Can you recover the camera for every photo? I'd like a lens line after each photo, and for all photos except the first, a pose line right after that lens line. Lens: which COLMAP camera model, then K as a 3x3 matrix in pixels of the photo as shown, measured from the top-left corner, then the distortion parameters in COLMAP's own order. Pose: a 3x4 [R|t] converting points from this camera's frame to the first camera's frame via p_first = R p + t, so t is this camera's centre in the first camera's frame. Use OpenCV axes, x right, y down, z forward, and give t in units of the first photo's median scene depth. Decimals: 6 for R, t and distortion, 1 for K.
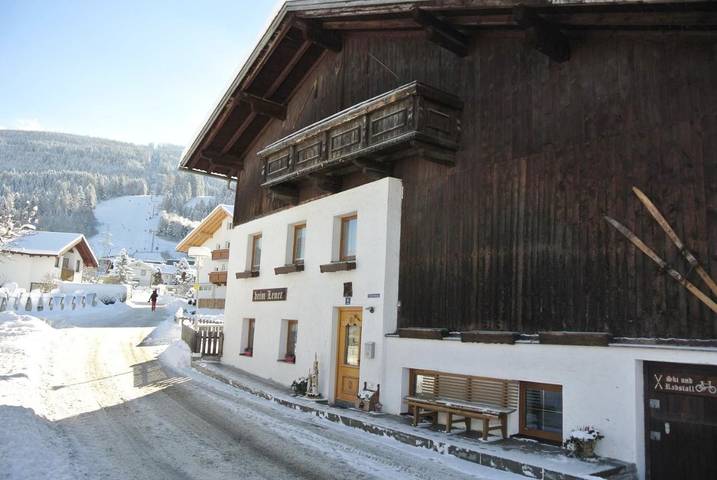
lens RADIAL K [[575.3, 0, 357.7], [0, 575.3, 227.3], [0, 0, 1]] dist [-0.070339, 0.004382]
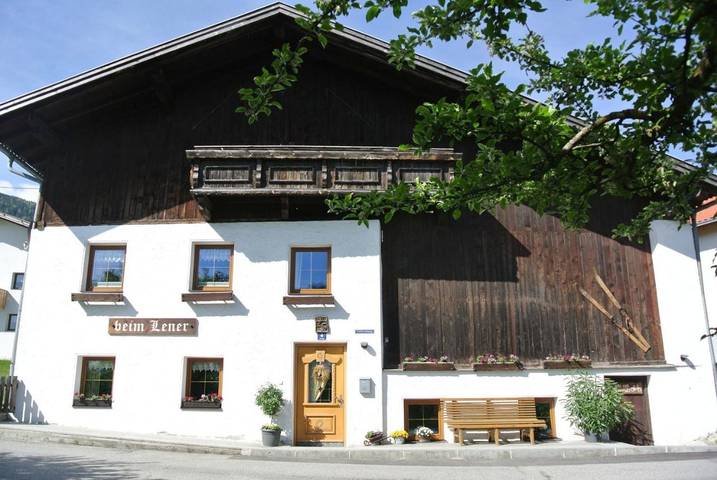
lens RADIAL K [[575.3, 0, 357.7], [0, 575.3, 227.3], [0, 0, 1]] dist [-0.070339, 0.004382]
pose [[0.579795, 0.174955, 0.795756, -0.965482], [-0.112100, 0.984514, -0.134778, 0.087824], [-0.807014, -0.011061, 0.590429, 0.476708]]
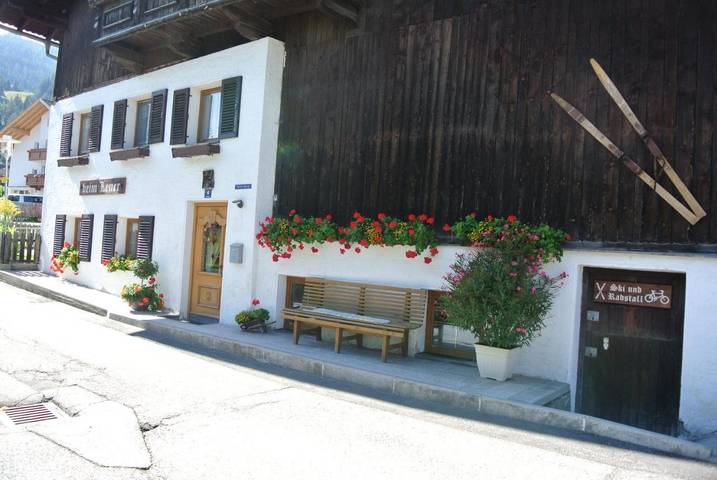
lens RADIAL K [[570.9, 0, 358.5], [0, 570.9, 240.0], [0, 0, 1]] dist [-0.077298, 0.010048]
pose [[0.958921, 0.023049, 0.282737, -0.047265], [-0.068953, 0.985740, 0.153500, 0.069802], [-0.275167, -0.166690, 0.946836, 0.227625]]
